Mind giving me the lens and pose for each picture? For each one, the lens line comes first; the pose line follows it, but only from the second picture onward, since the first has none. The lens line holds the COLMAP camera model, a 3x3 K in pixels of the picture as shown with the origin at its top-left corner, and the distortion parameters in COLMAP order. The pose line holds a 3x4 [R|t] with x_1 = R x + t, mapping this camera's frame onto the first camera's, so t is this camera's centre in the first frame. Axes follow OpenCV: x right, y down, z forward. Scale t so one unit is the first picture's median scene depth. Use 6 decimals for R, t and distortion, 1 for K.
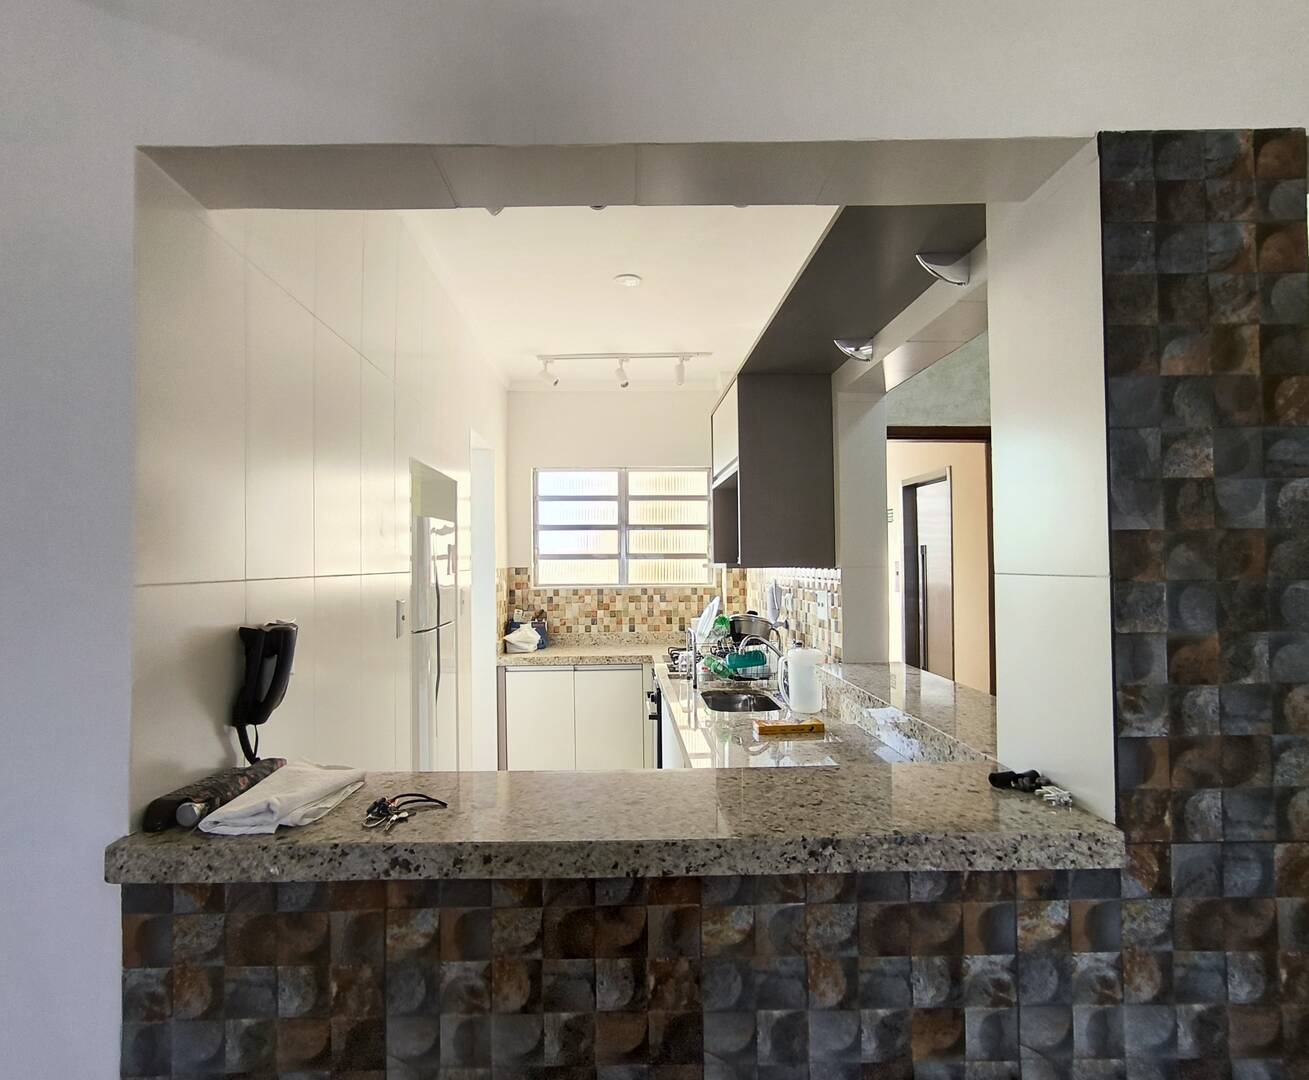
lens RADIAL K [[700.1, 0, 639.1], [0, 700.1, 547.6], [0, 0, 1]] dist [-0.003691, 0.002175]
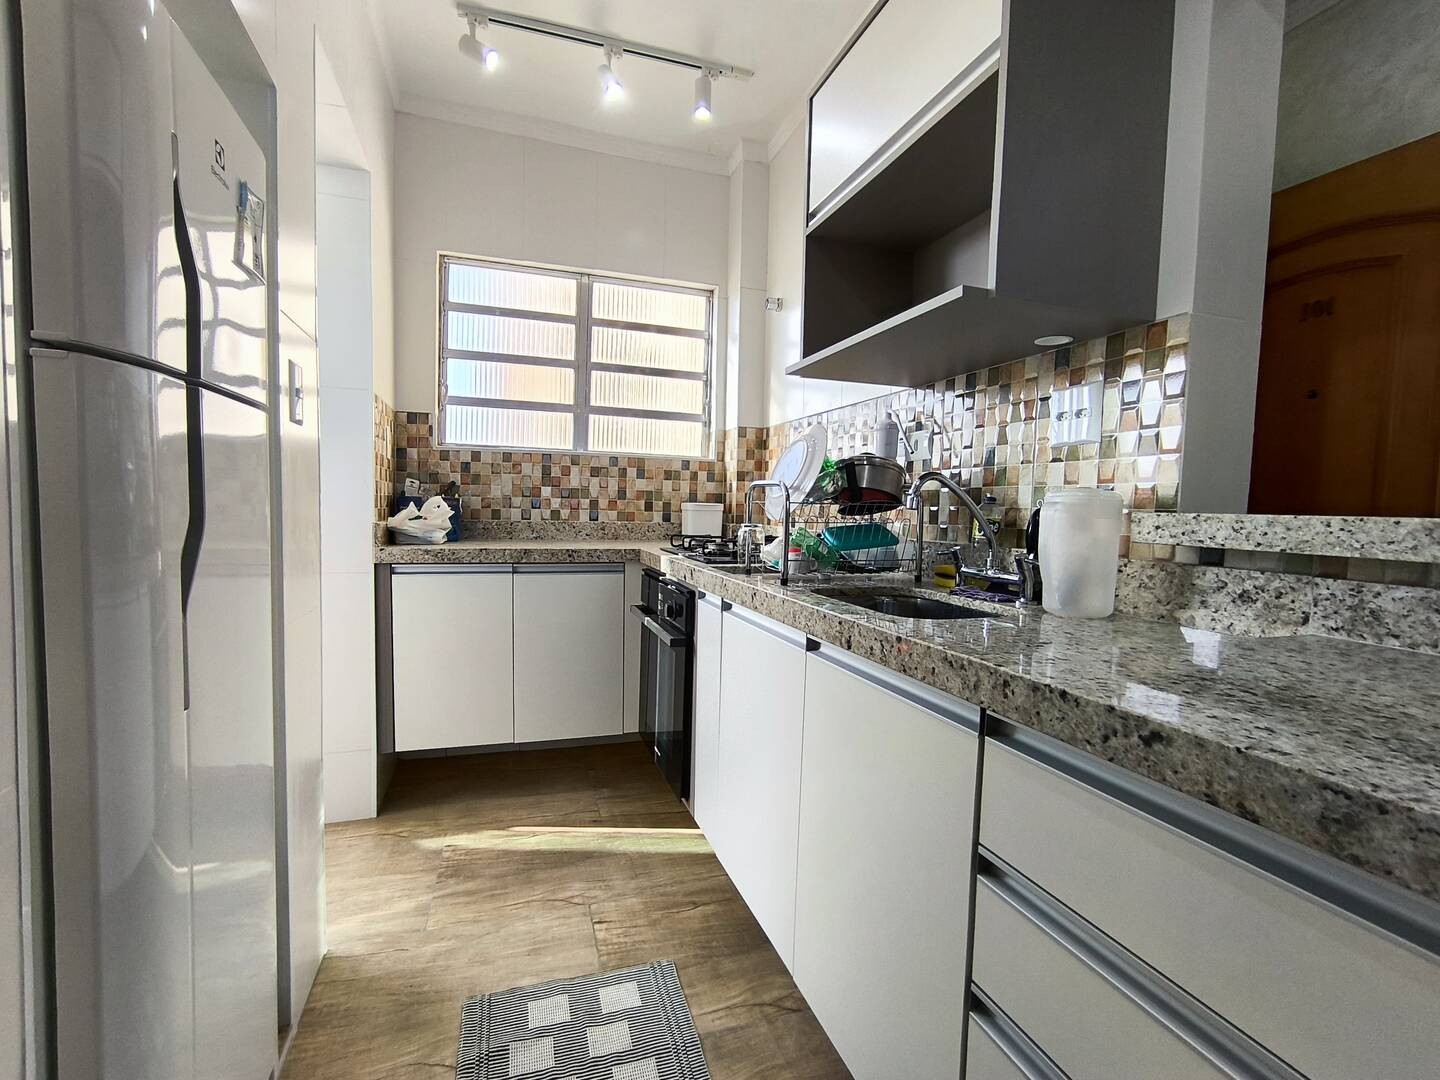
lens RADIAL K [[652.4, 0, 706.2], [0, 652.4, 544.0], [0, 0, 1]] dist [-0.018895, 0.009651]
pose [[0.960516, 0.017997, 0.277643, -0.371226], [-0.039783, 0.996535, 0.073037, 0.428339], [-0.275367, -0.081198, 0.957904, 1.701798]]
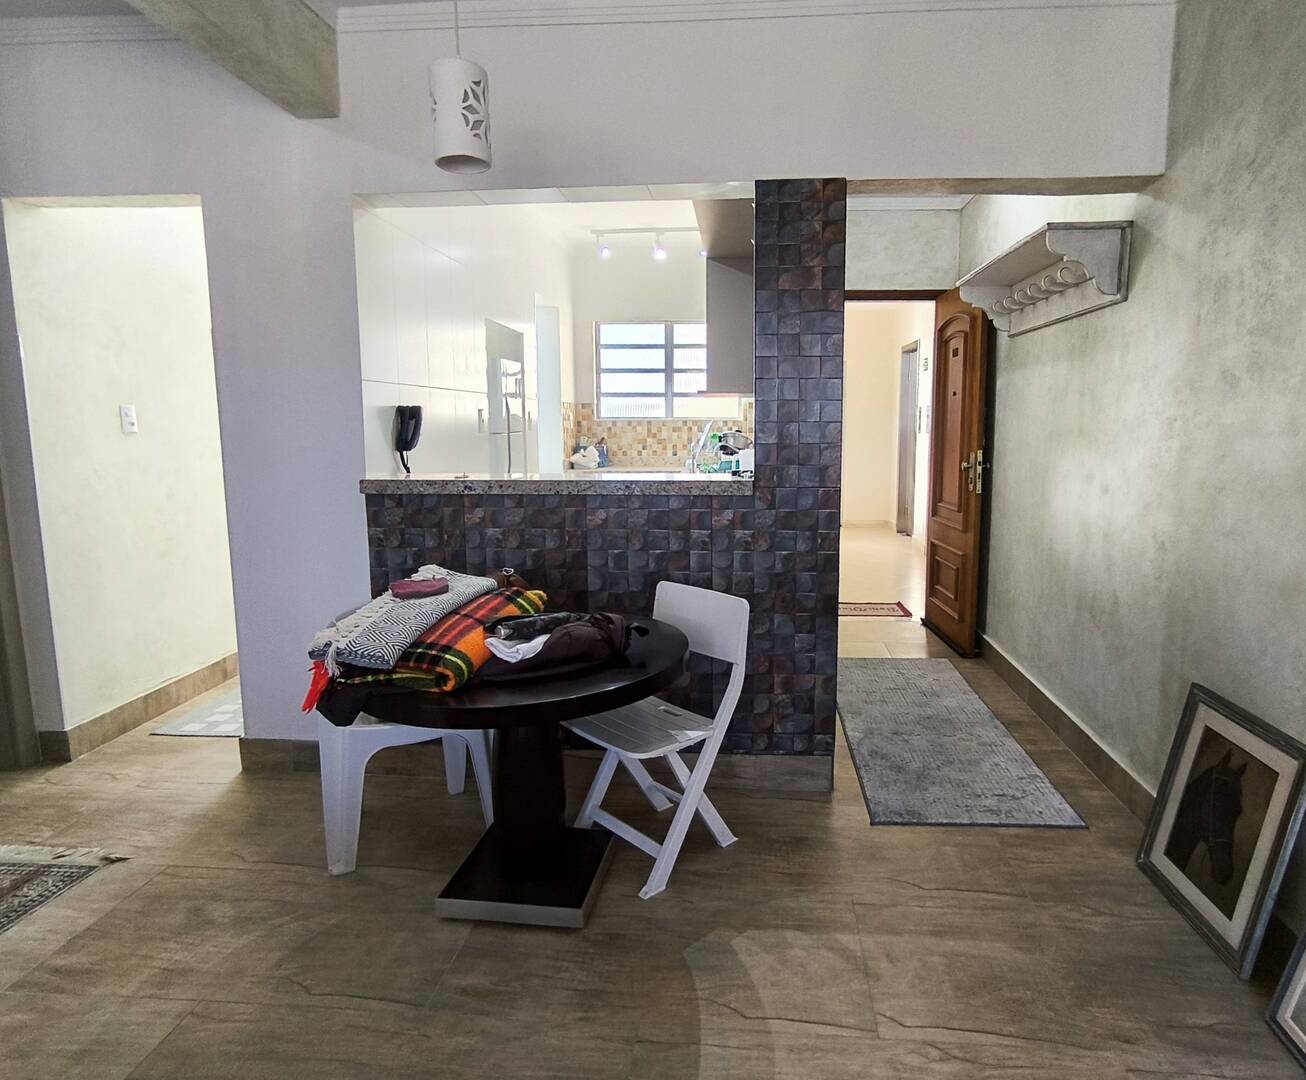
lens RADIAL K [[768.4, 0, 712.7], [0, 768.4, 521.8], [0, 0, 1]] dist [-0.040308, 0.001721]
pose [[0.997199, 0.019242, -0.072281, 0.732279], [-0.008162, 0.988567, 0.150558, 0.139253], [0.074352, -0.149546, 0.985955, -1.661304]]
